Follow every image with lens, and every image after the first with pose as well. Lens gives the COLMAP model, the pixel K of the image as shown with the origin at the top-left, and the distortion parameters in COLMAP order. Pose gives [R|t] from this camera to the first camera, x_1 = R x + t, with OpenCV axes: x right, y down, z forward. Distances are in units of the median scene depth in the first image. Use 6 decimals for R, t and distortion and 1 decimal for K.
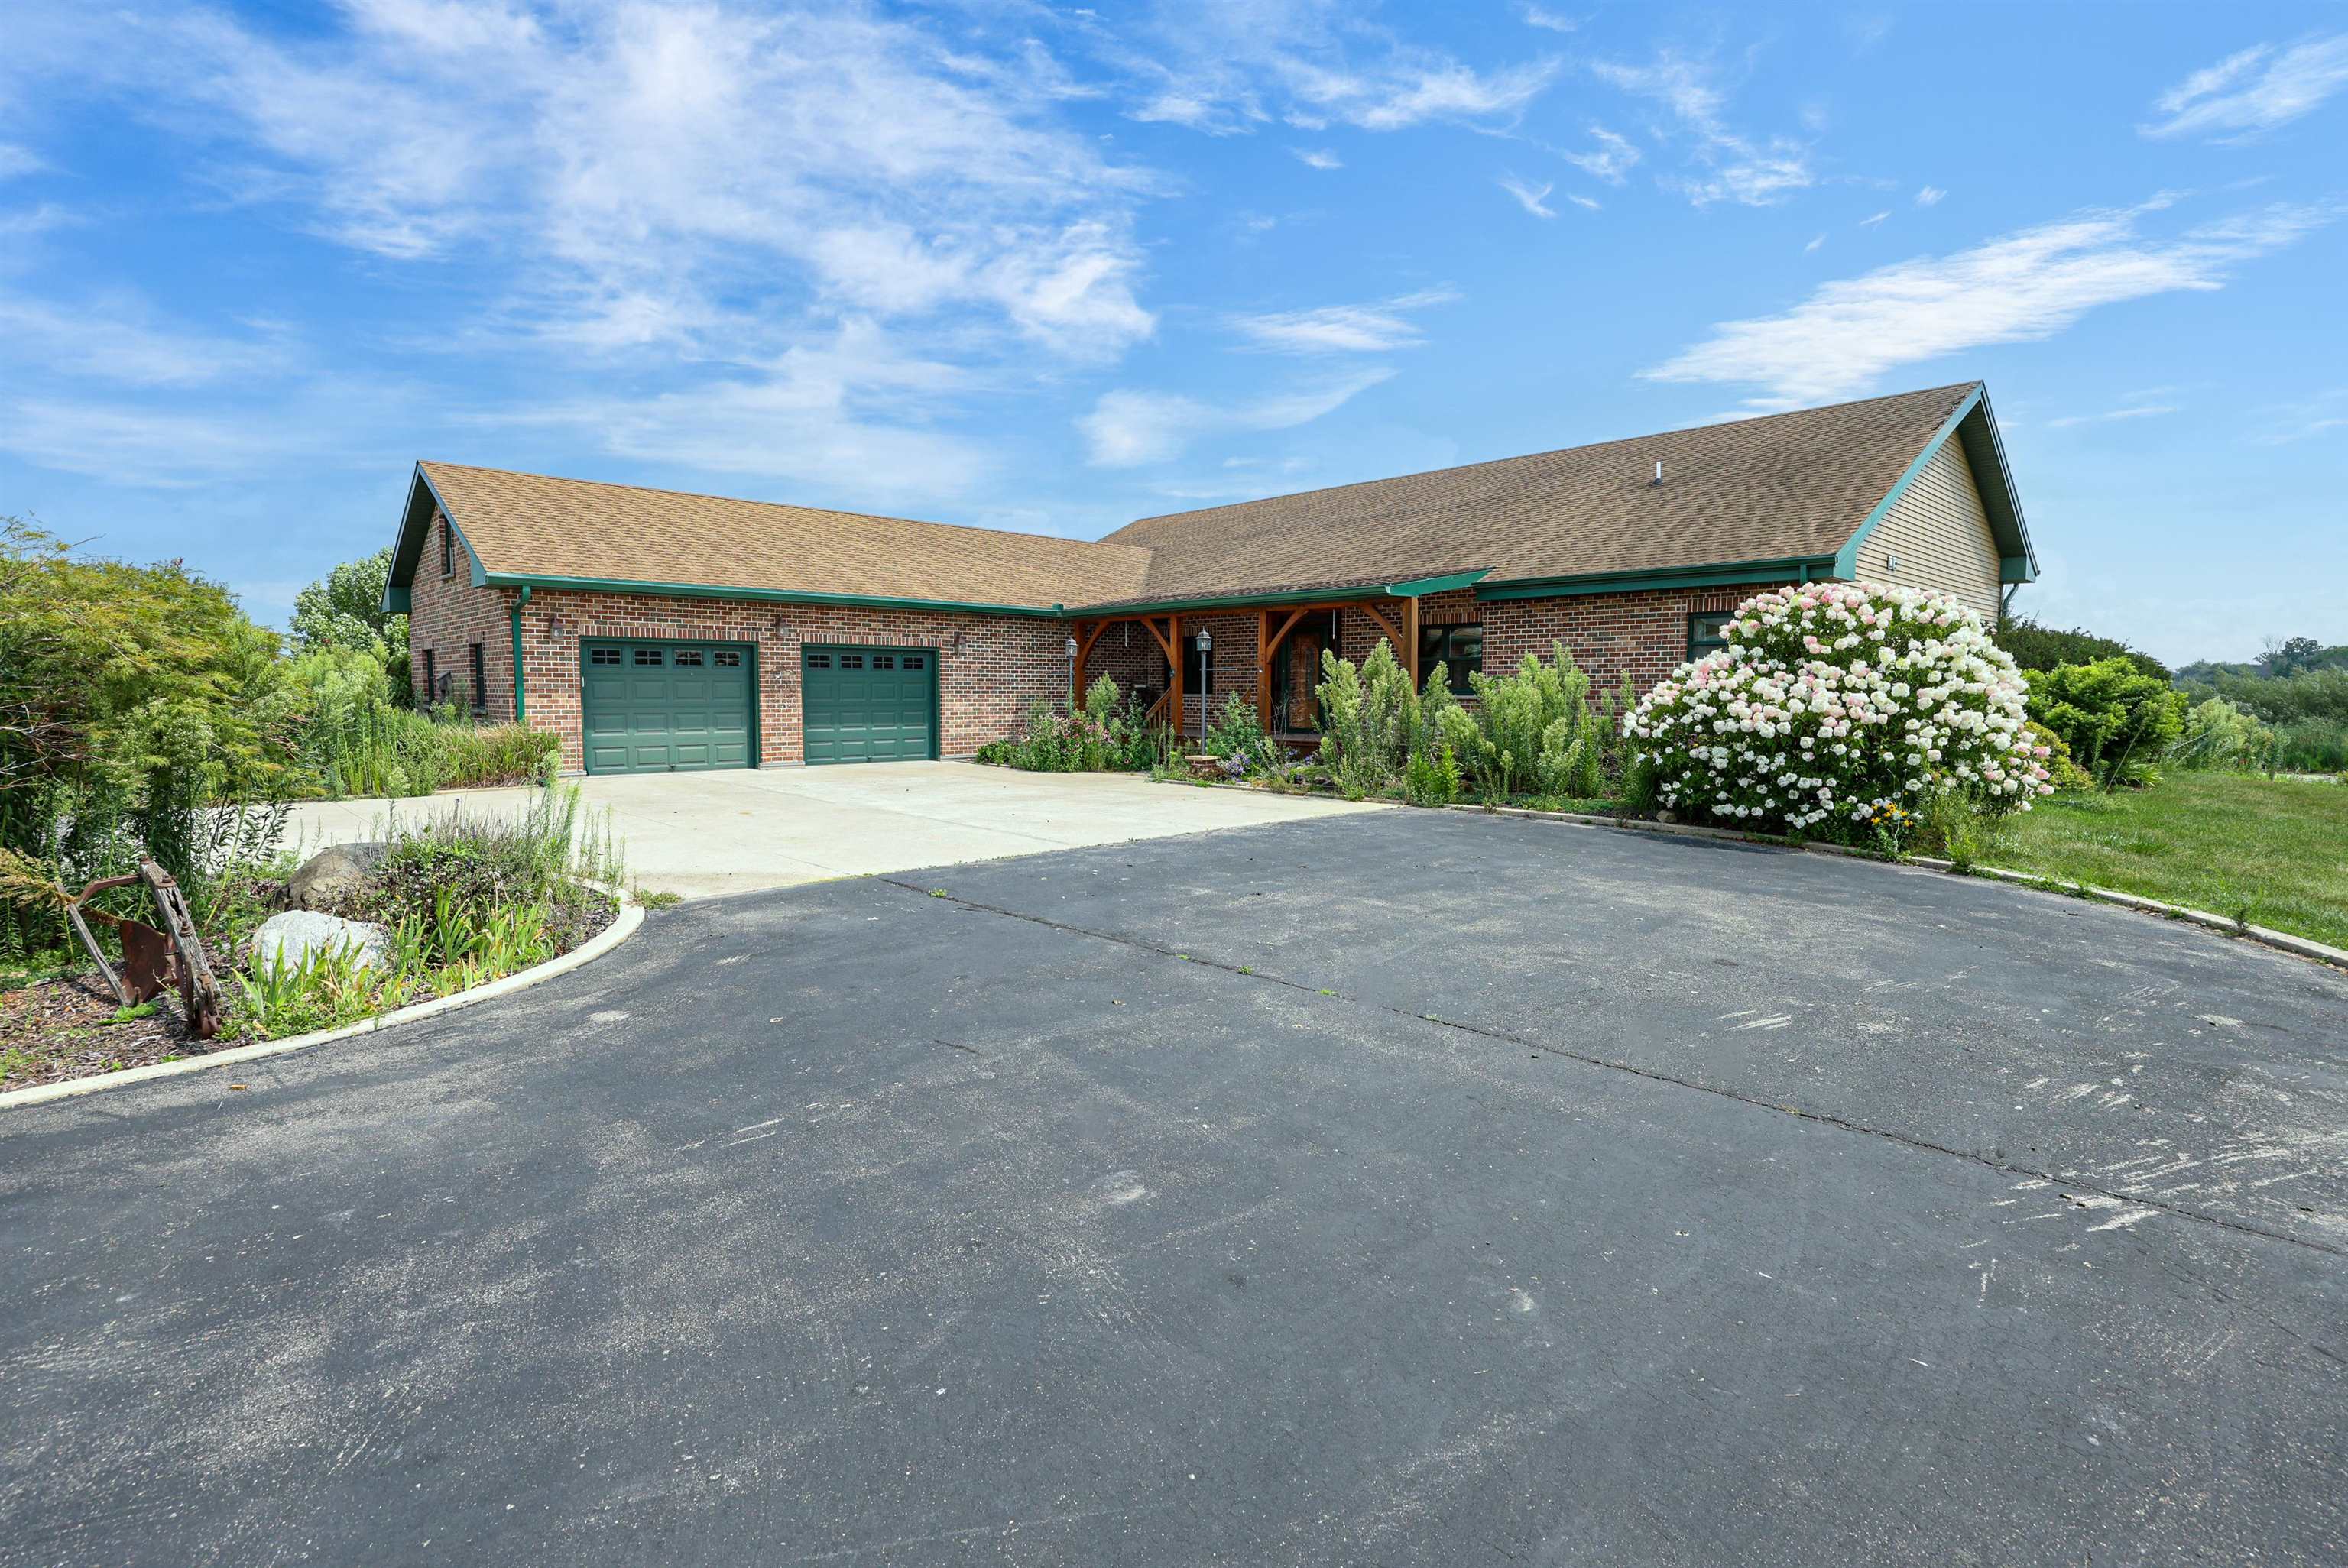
lens RADIAL K [[1162.5, 0, 1174.0], [0, 1162.5, 784.0], [0, 0, 1]] dist [0.000939, 0.000536]
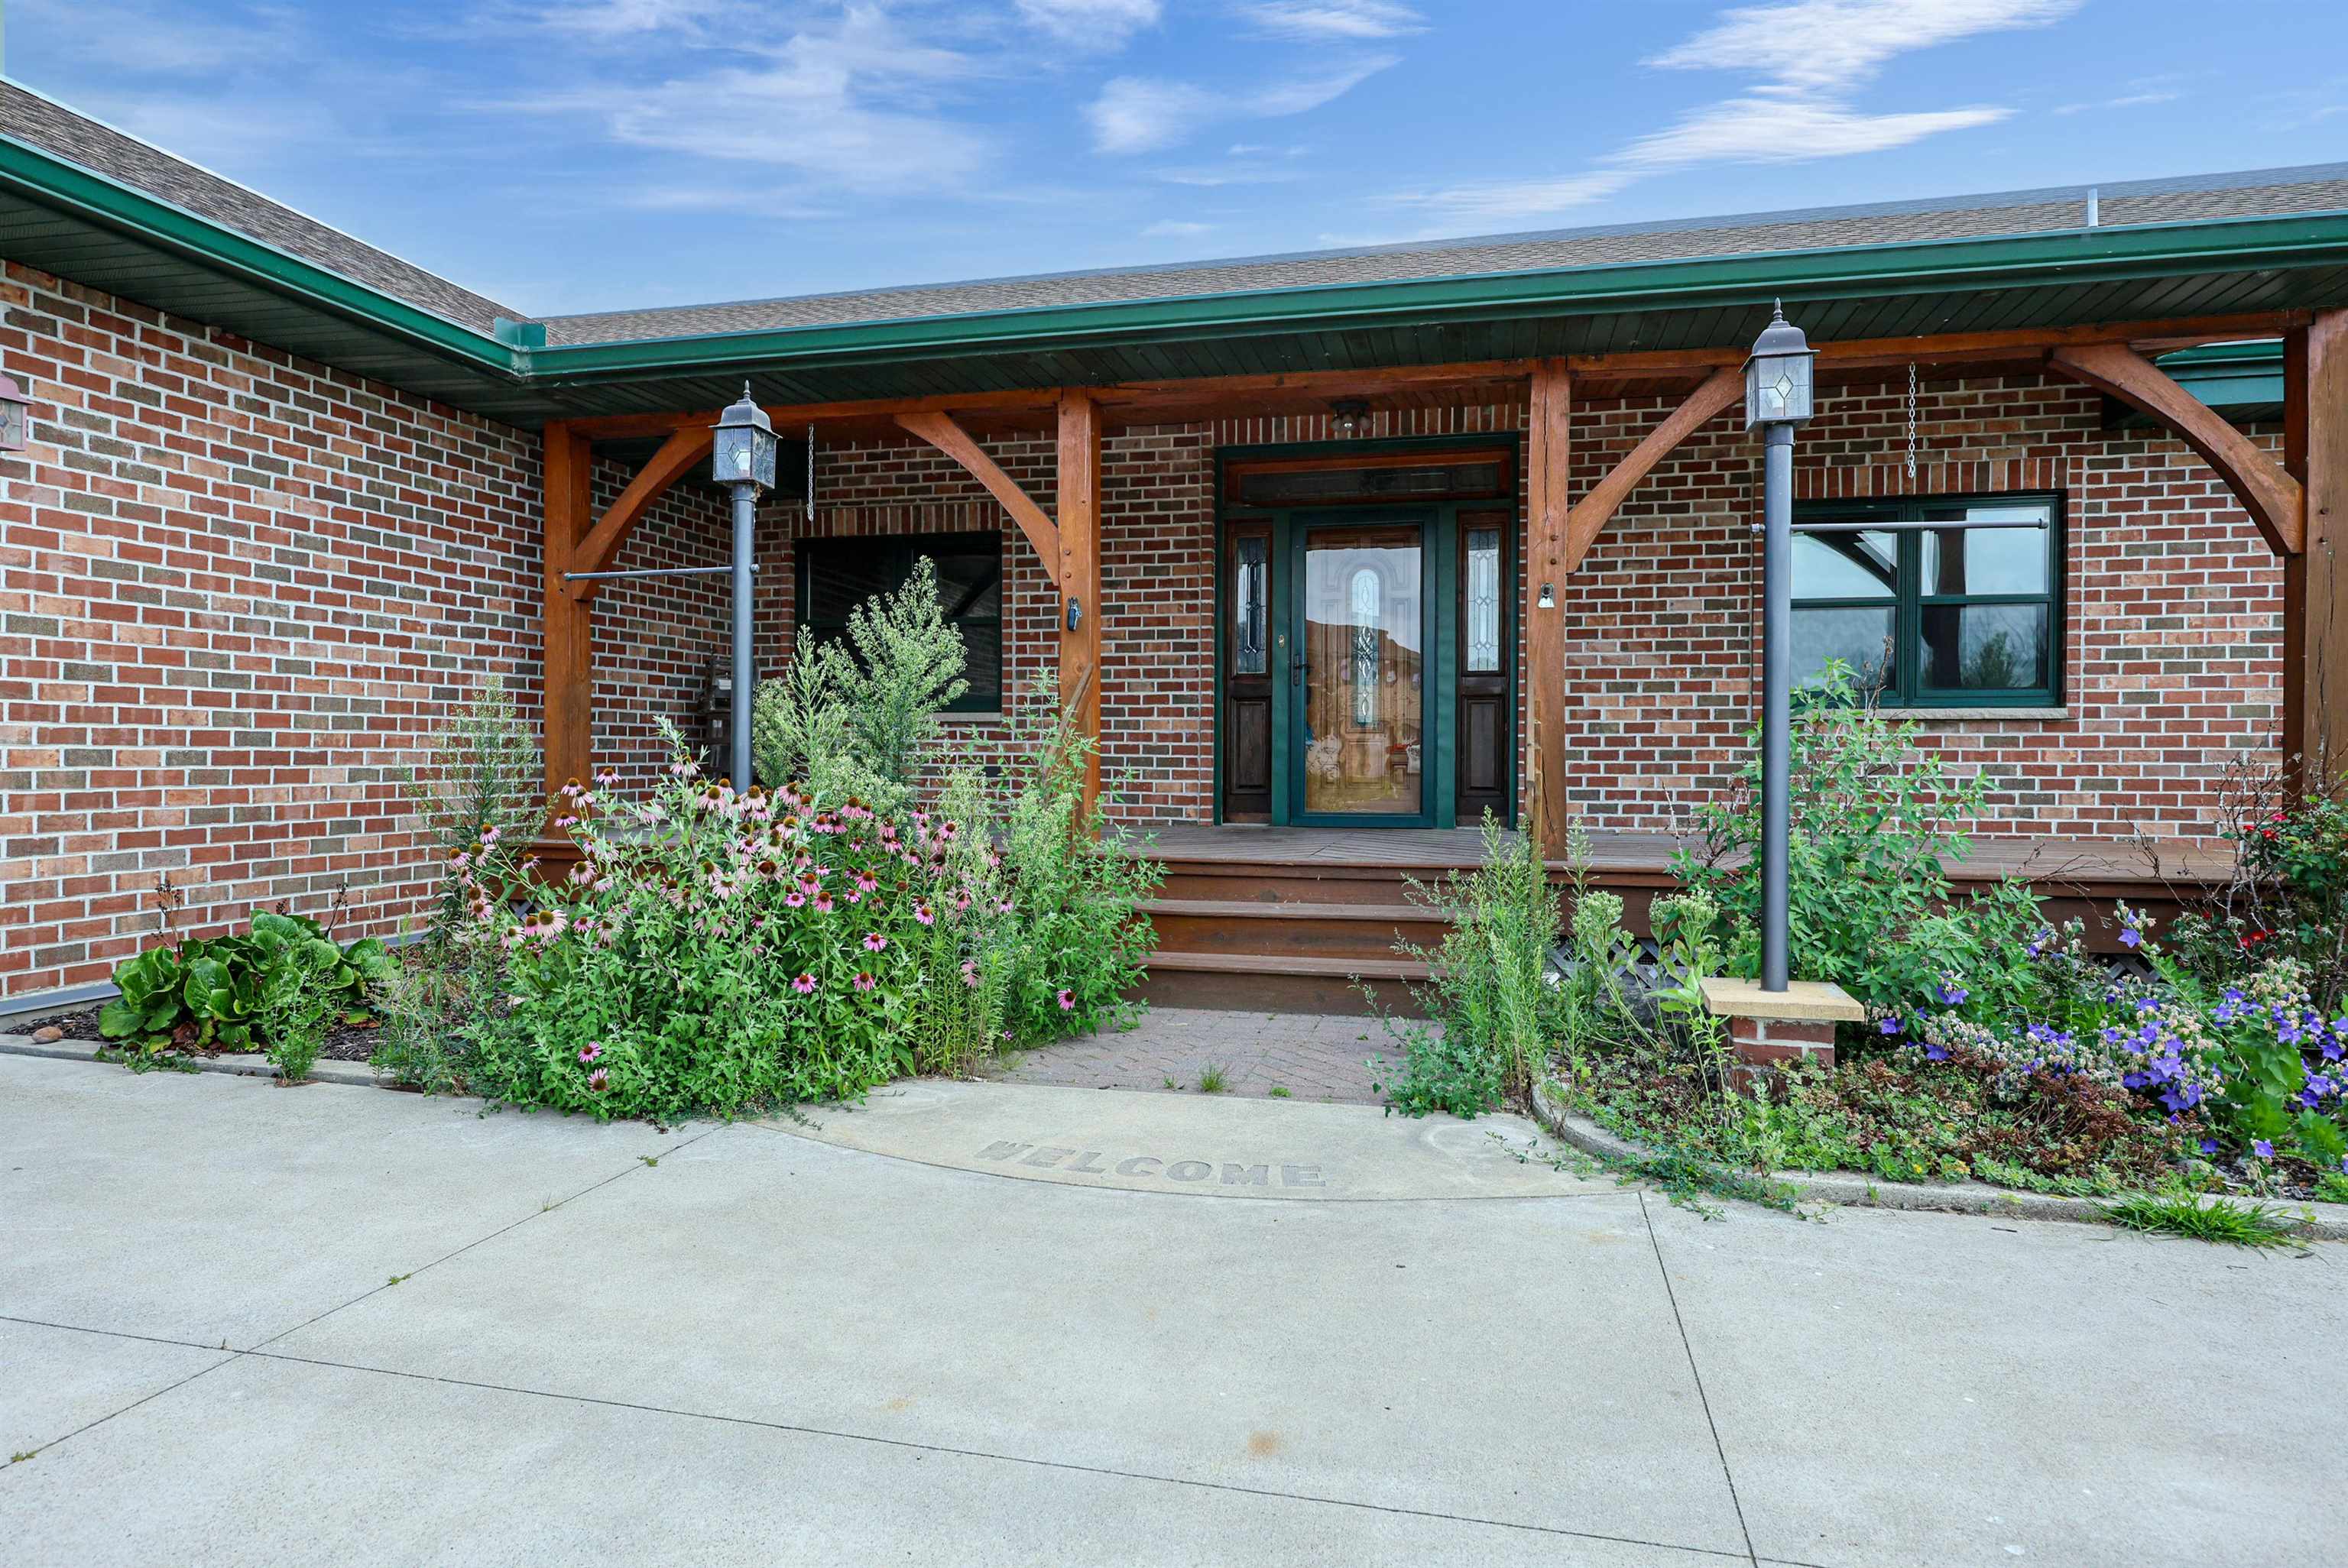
lens RADIAL K [[1341.5, 0, 1174.0], [0, 1341.5, 784.0], [0, 0, 1]] dist [0.001493, 0.000229]
pose [[0.836312, -0.011405, 0.548136, -0.248526], [0.040981, 0.998287, -0.041755, -0.075763], [-0.546720, 0.057384, 0.835347, 1.250405]]
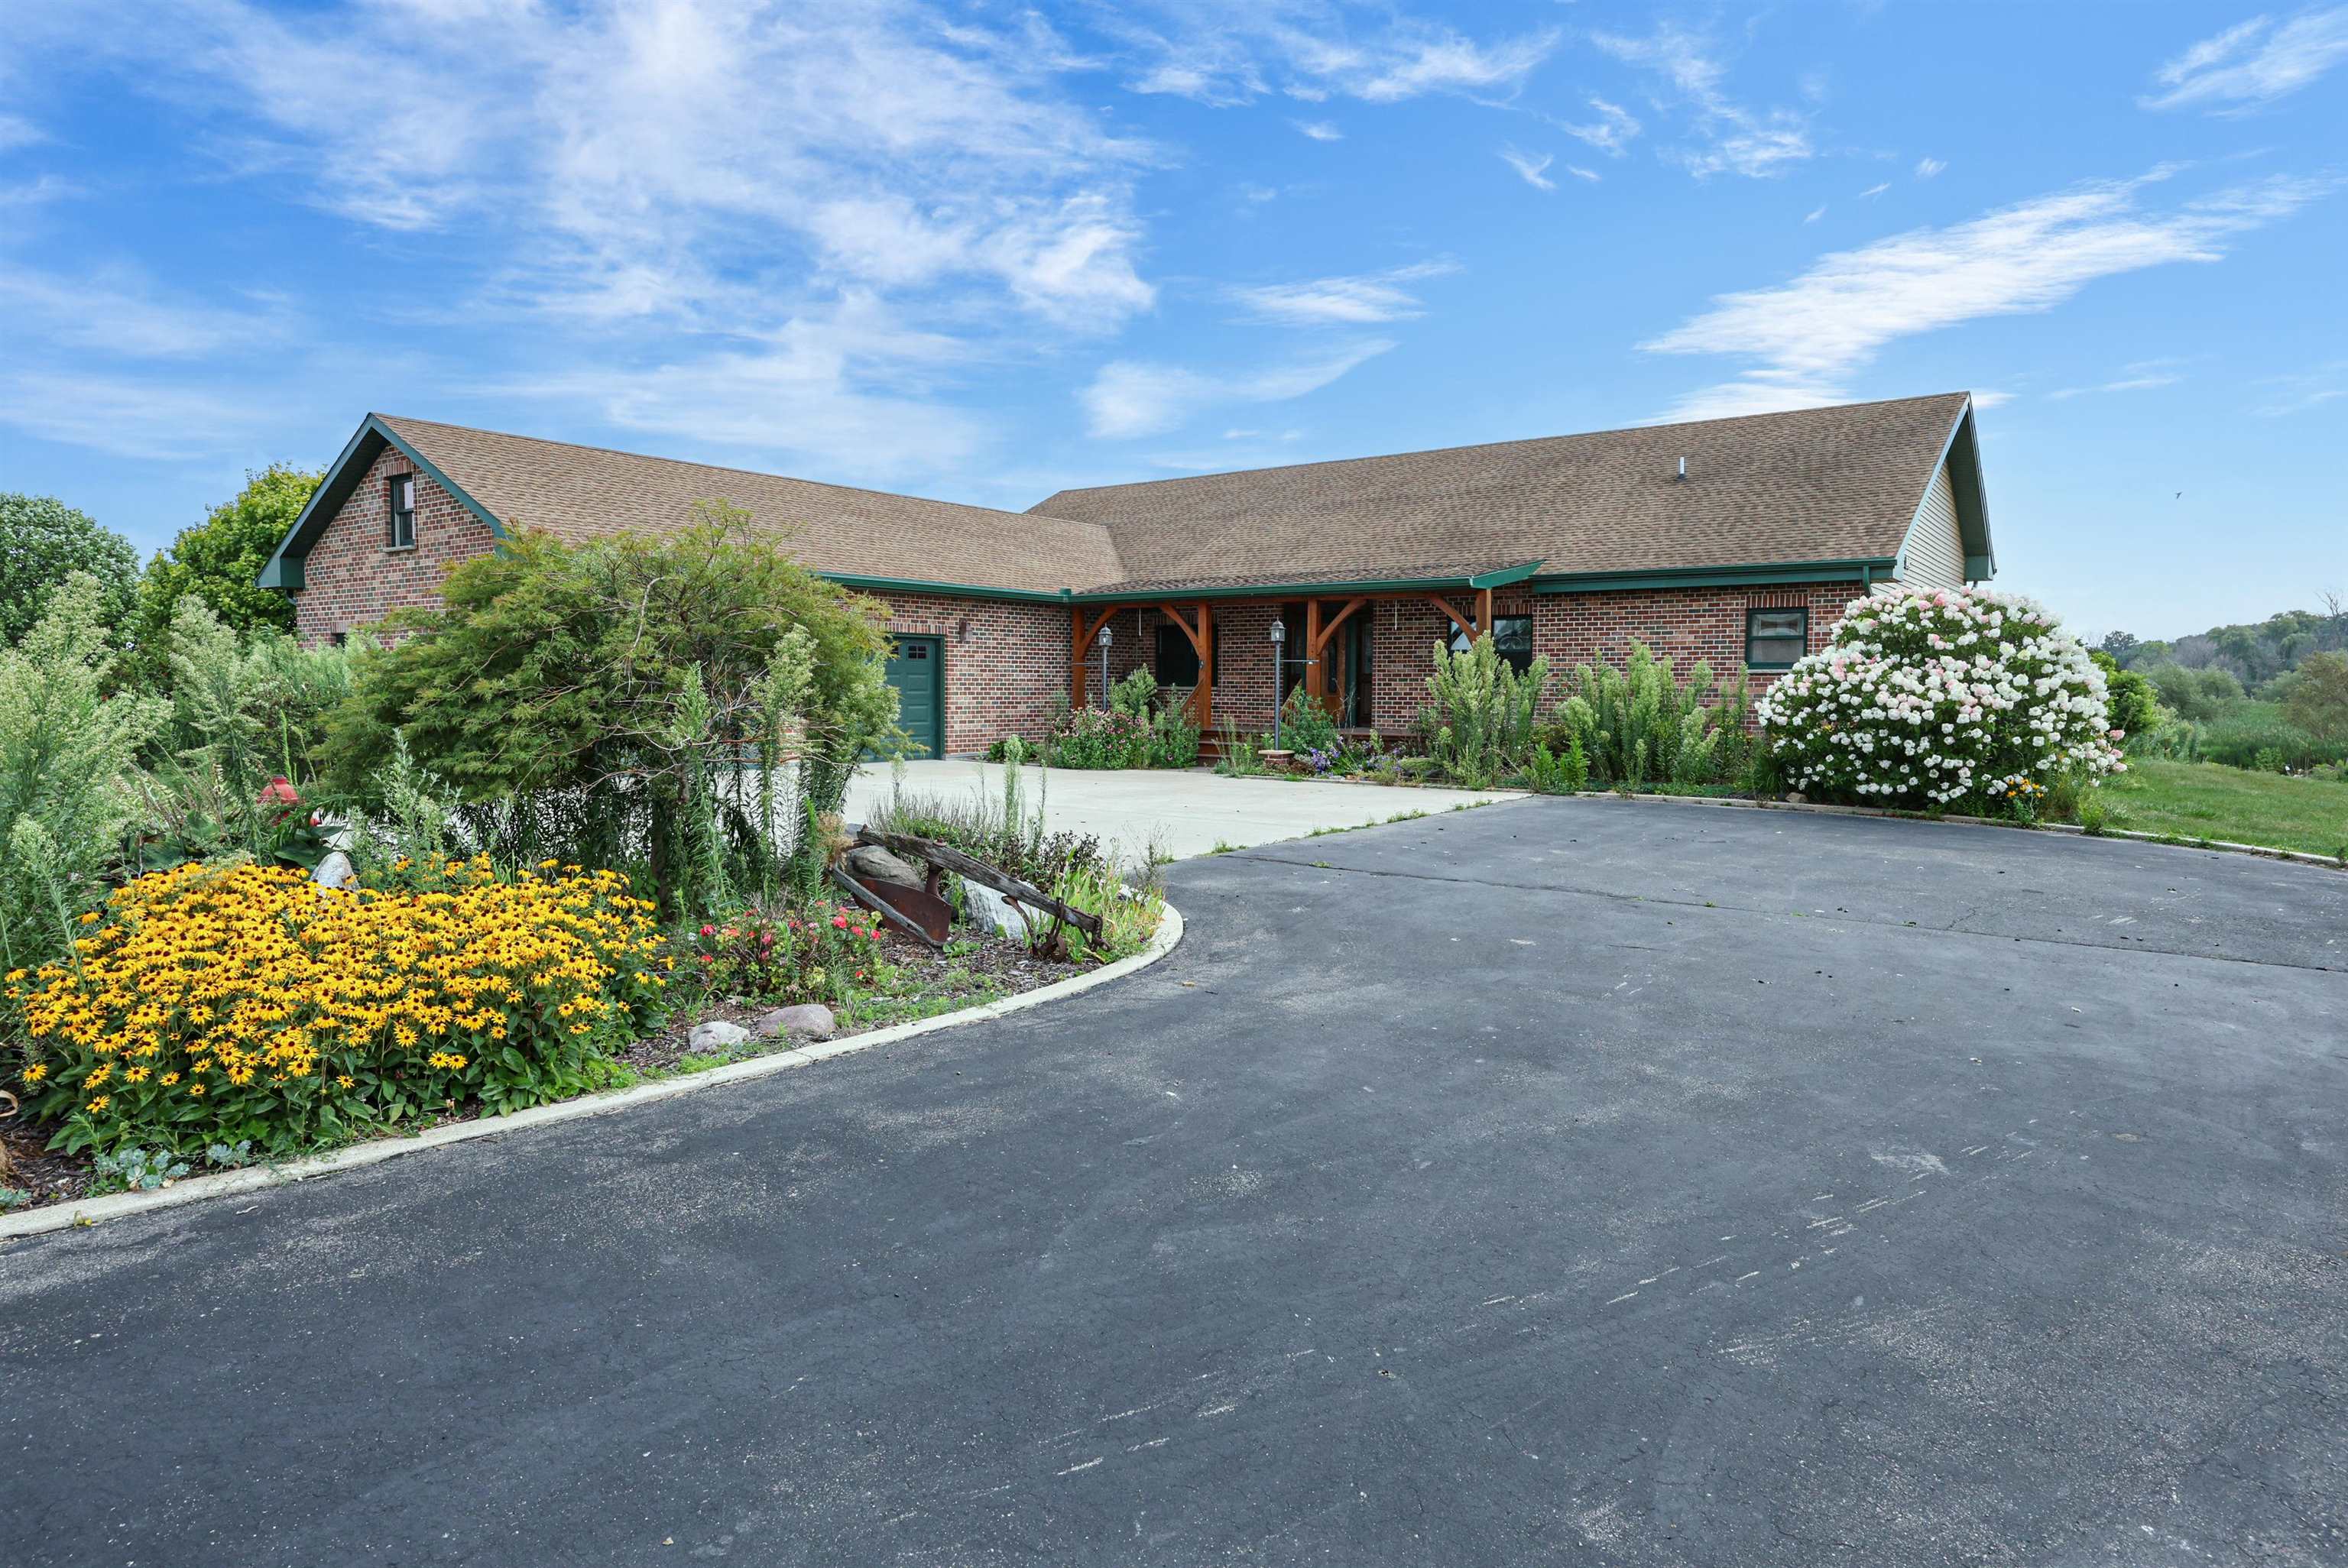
lens RADIAL K [[1406.7, 0, 1174.0], [0, 1406.7, 784.0], [0, 0, 1]] dist [0.003910, -0.000577]
pose [[0.983168, -0.011608, 0.182336, -0.392166], [0.013399, 0.999873, -0.008593, 0.018309], [-0.182213, 0.010891, 0.983199, -0.191953]]
